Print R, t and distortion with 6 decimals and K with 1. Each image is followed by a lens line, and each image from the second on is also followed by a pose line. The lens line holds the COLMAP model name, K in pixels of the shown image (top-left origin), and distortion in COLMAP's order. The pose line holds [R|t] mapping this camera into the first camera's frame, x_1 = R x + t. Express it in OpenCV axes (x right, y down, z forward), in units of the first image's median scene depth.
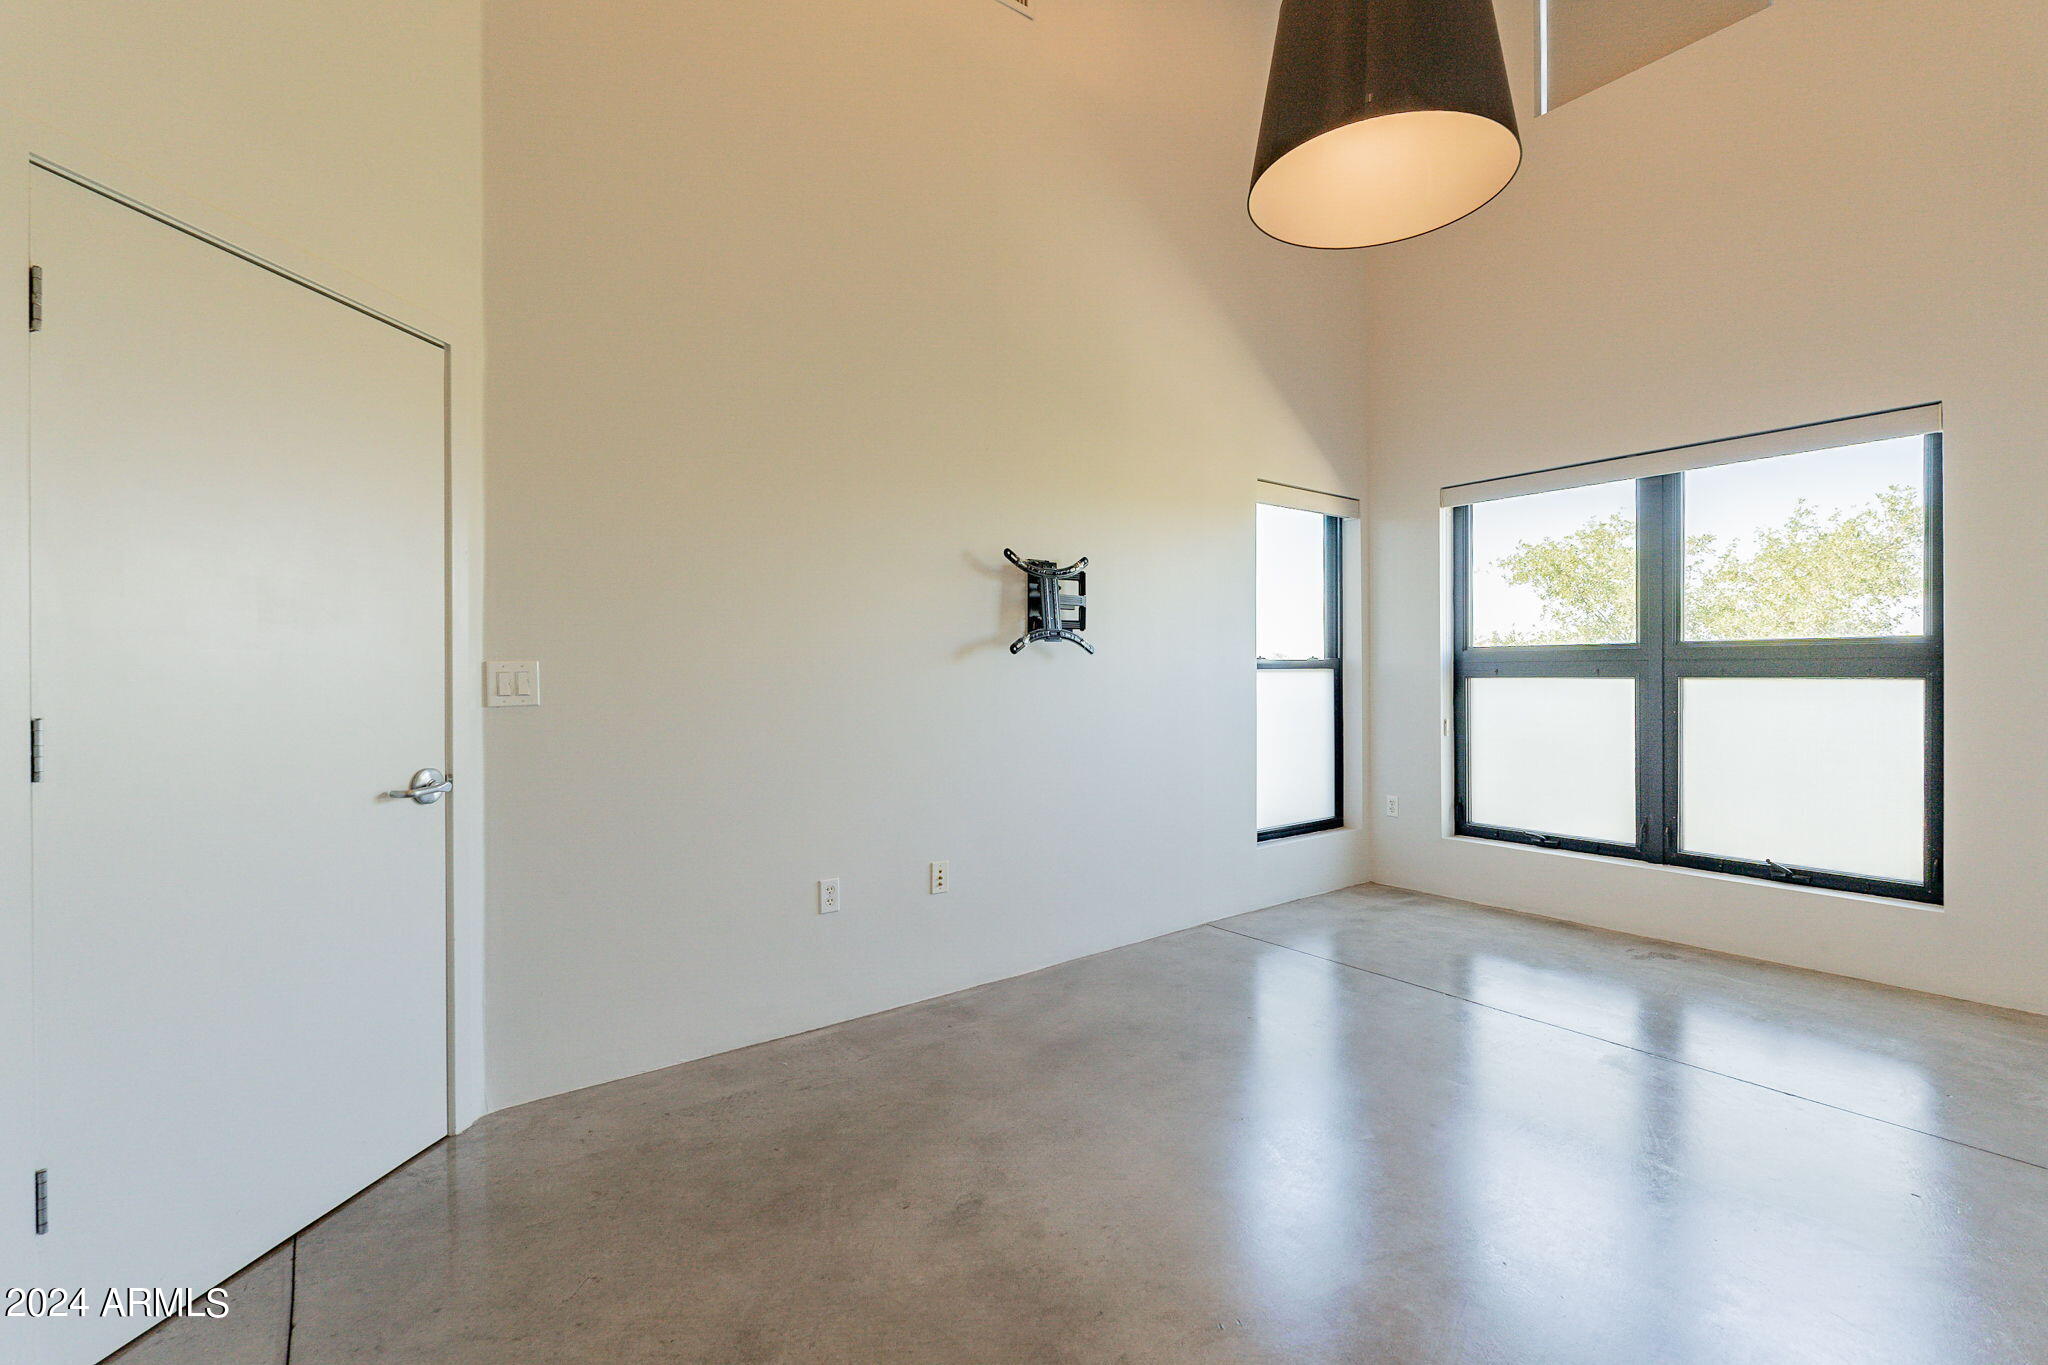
lens RADIAL K [[907.9, 0, 1020.4], [0, 907.9, 676.0], [0, 0, 1]] dist [-0.004686, 0.000357]
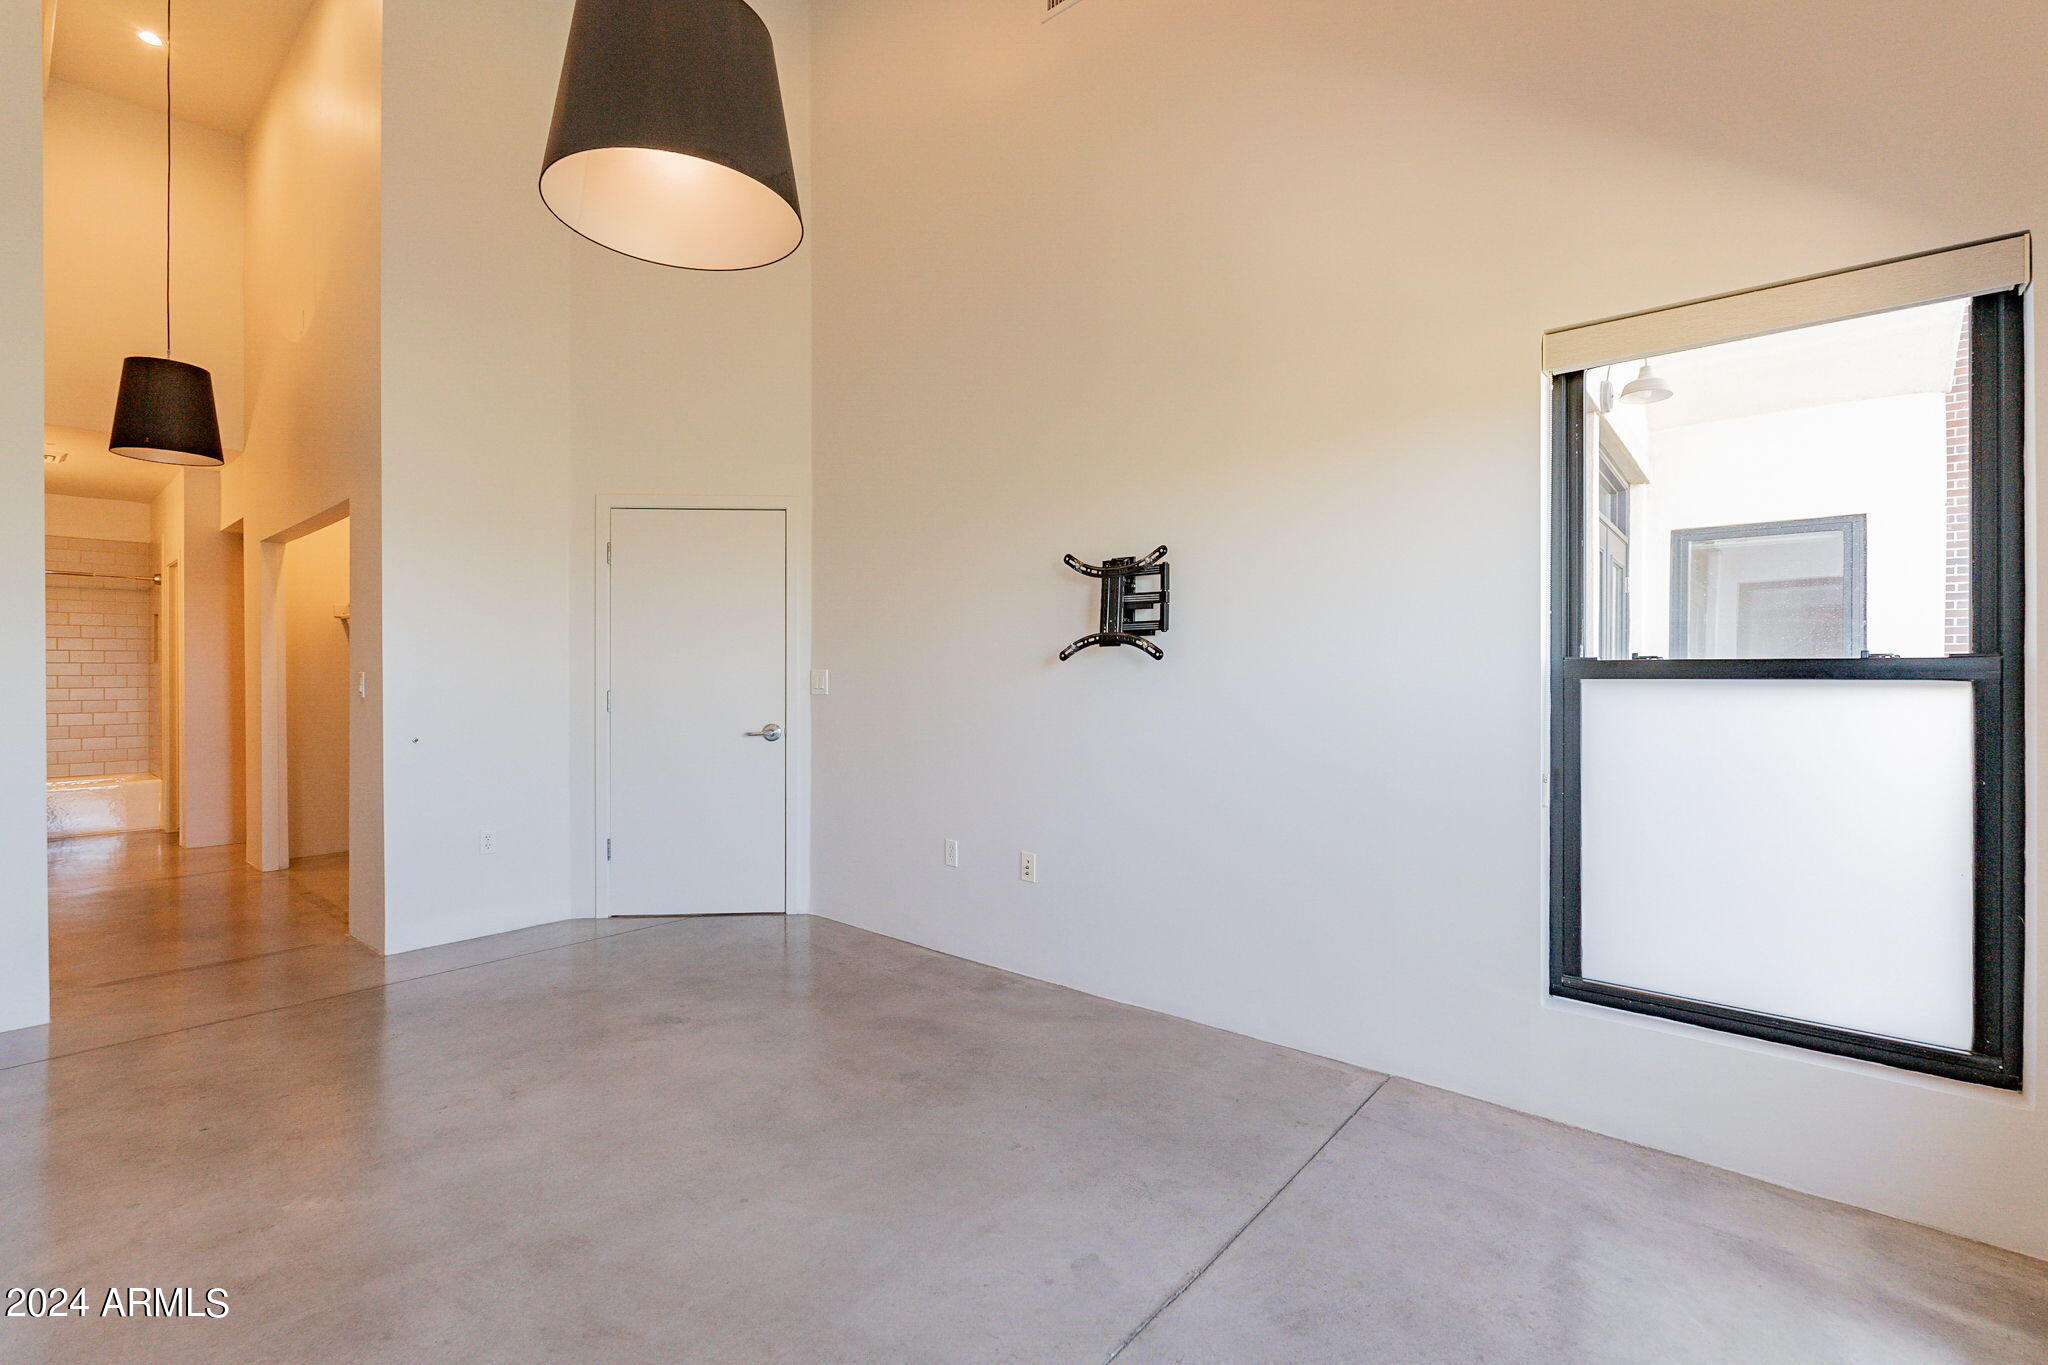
lens RADIAL K [[907.9, 0, 1025.6], [0, 907.9, 675.6], [0, 0, 1]] dist [-0.004686, 0.000357]
pose [[0.205905, 0.008247, -0.978537, 0.978489], [-0.006399, 0.999954, 0.007081, -0.015407], [0.978551, 0.004804, 0.205949, 0.776385]]
